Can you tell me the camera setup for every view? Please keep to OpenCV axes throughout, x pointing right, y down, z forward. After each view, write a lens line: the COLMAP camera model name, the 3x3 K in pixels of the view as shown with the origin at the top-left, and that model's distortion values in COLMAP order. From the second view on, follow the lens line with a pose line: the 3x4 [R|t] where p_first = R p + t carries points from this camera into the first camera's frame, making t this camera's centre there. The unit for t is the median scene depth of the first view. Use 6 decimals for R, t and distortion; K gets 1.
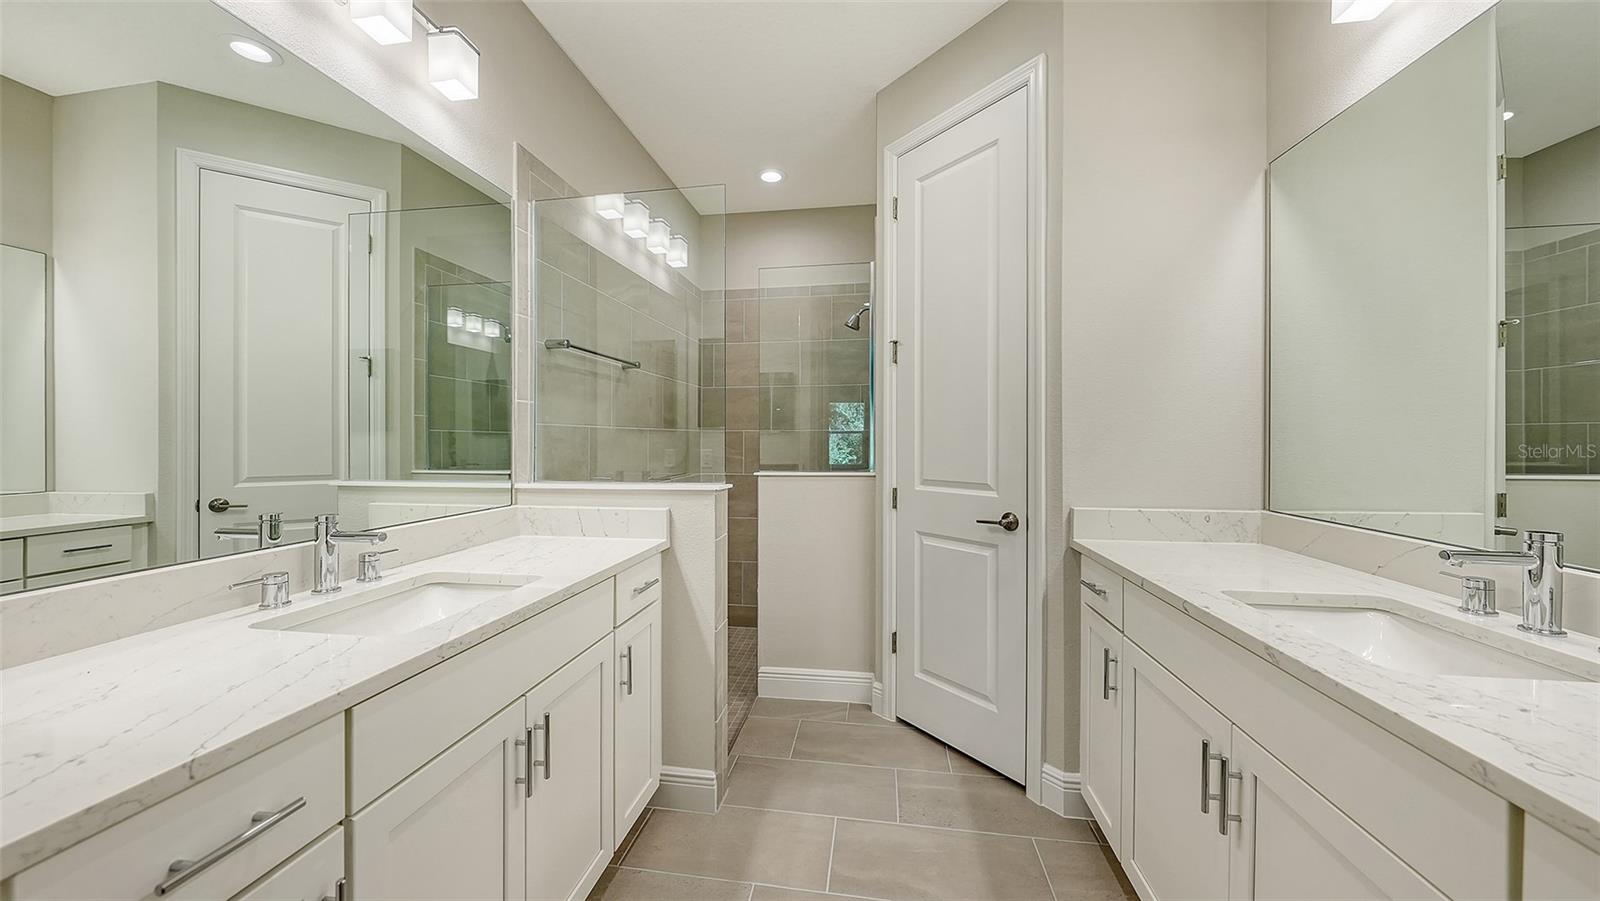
lens RADIAL K [[506.3, 0, 800.0], [0, 506.3, 450.5], [0, 0, 1]] dist [-0.001437, -0.000043]
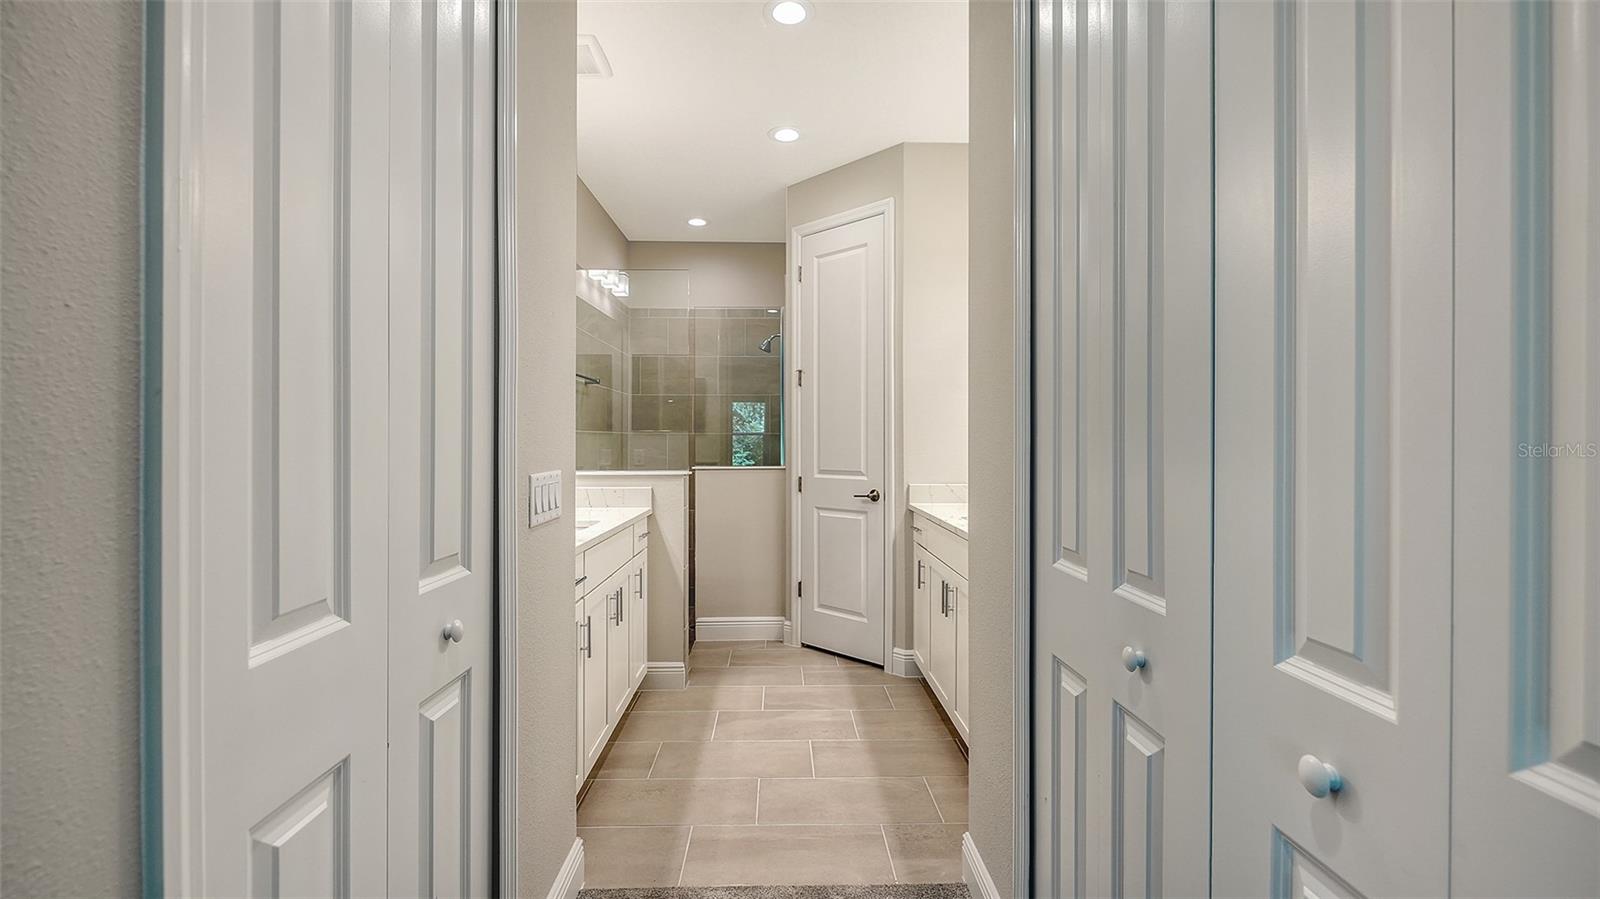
lens RADIAL K [[696.2, 0, 800.0], [0, 696.2, 449.5], [0, 0, 1]] dist [0.000179, 0.000000]
pose [[0.980882, 0.000686, 0.194605, -0.187905], [0.001348, 0.999946, -0.010319, 0.020267], [-0.194601, 0.010384, 0.980827, -0.889449]]
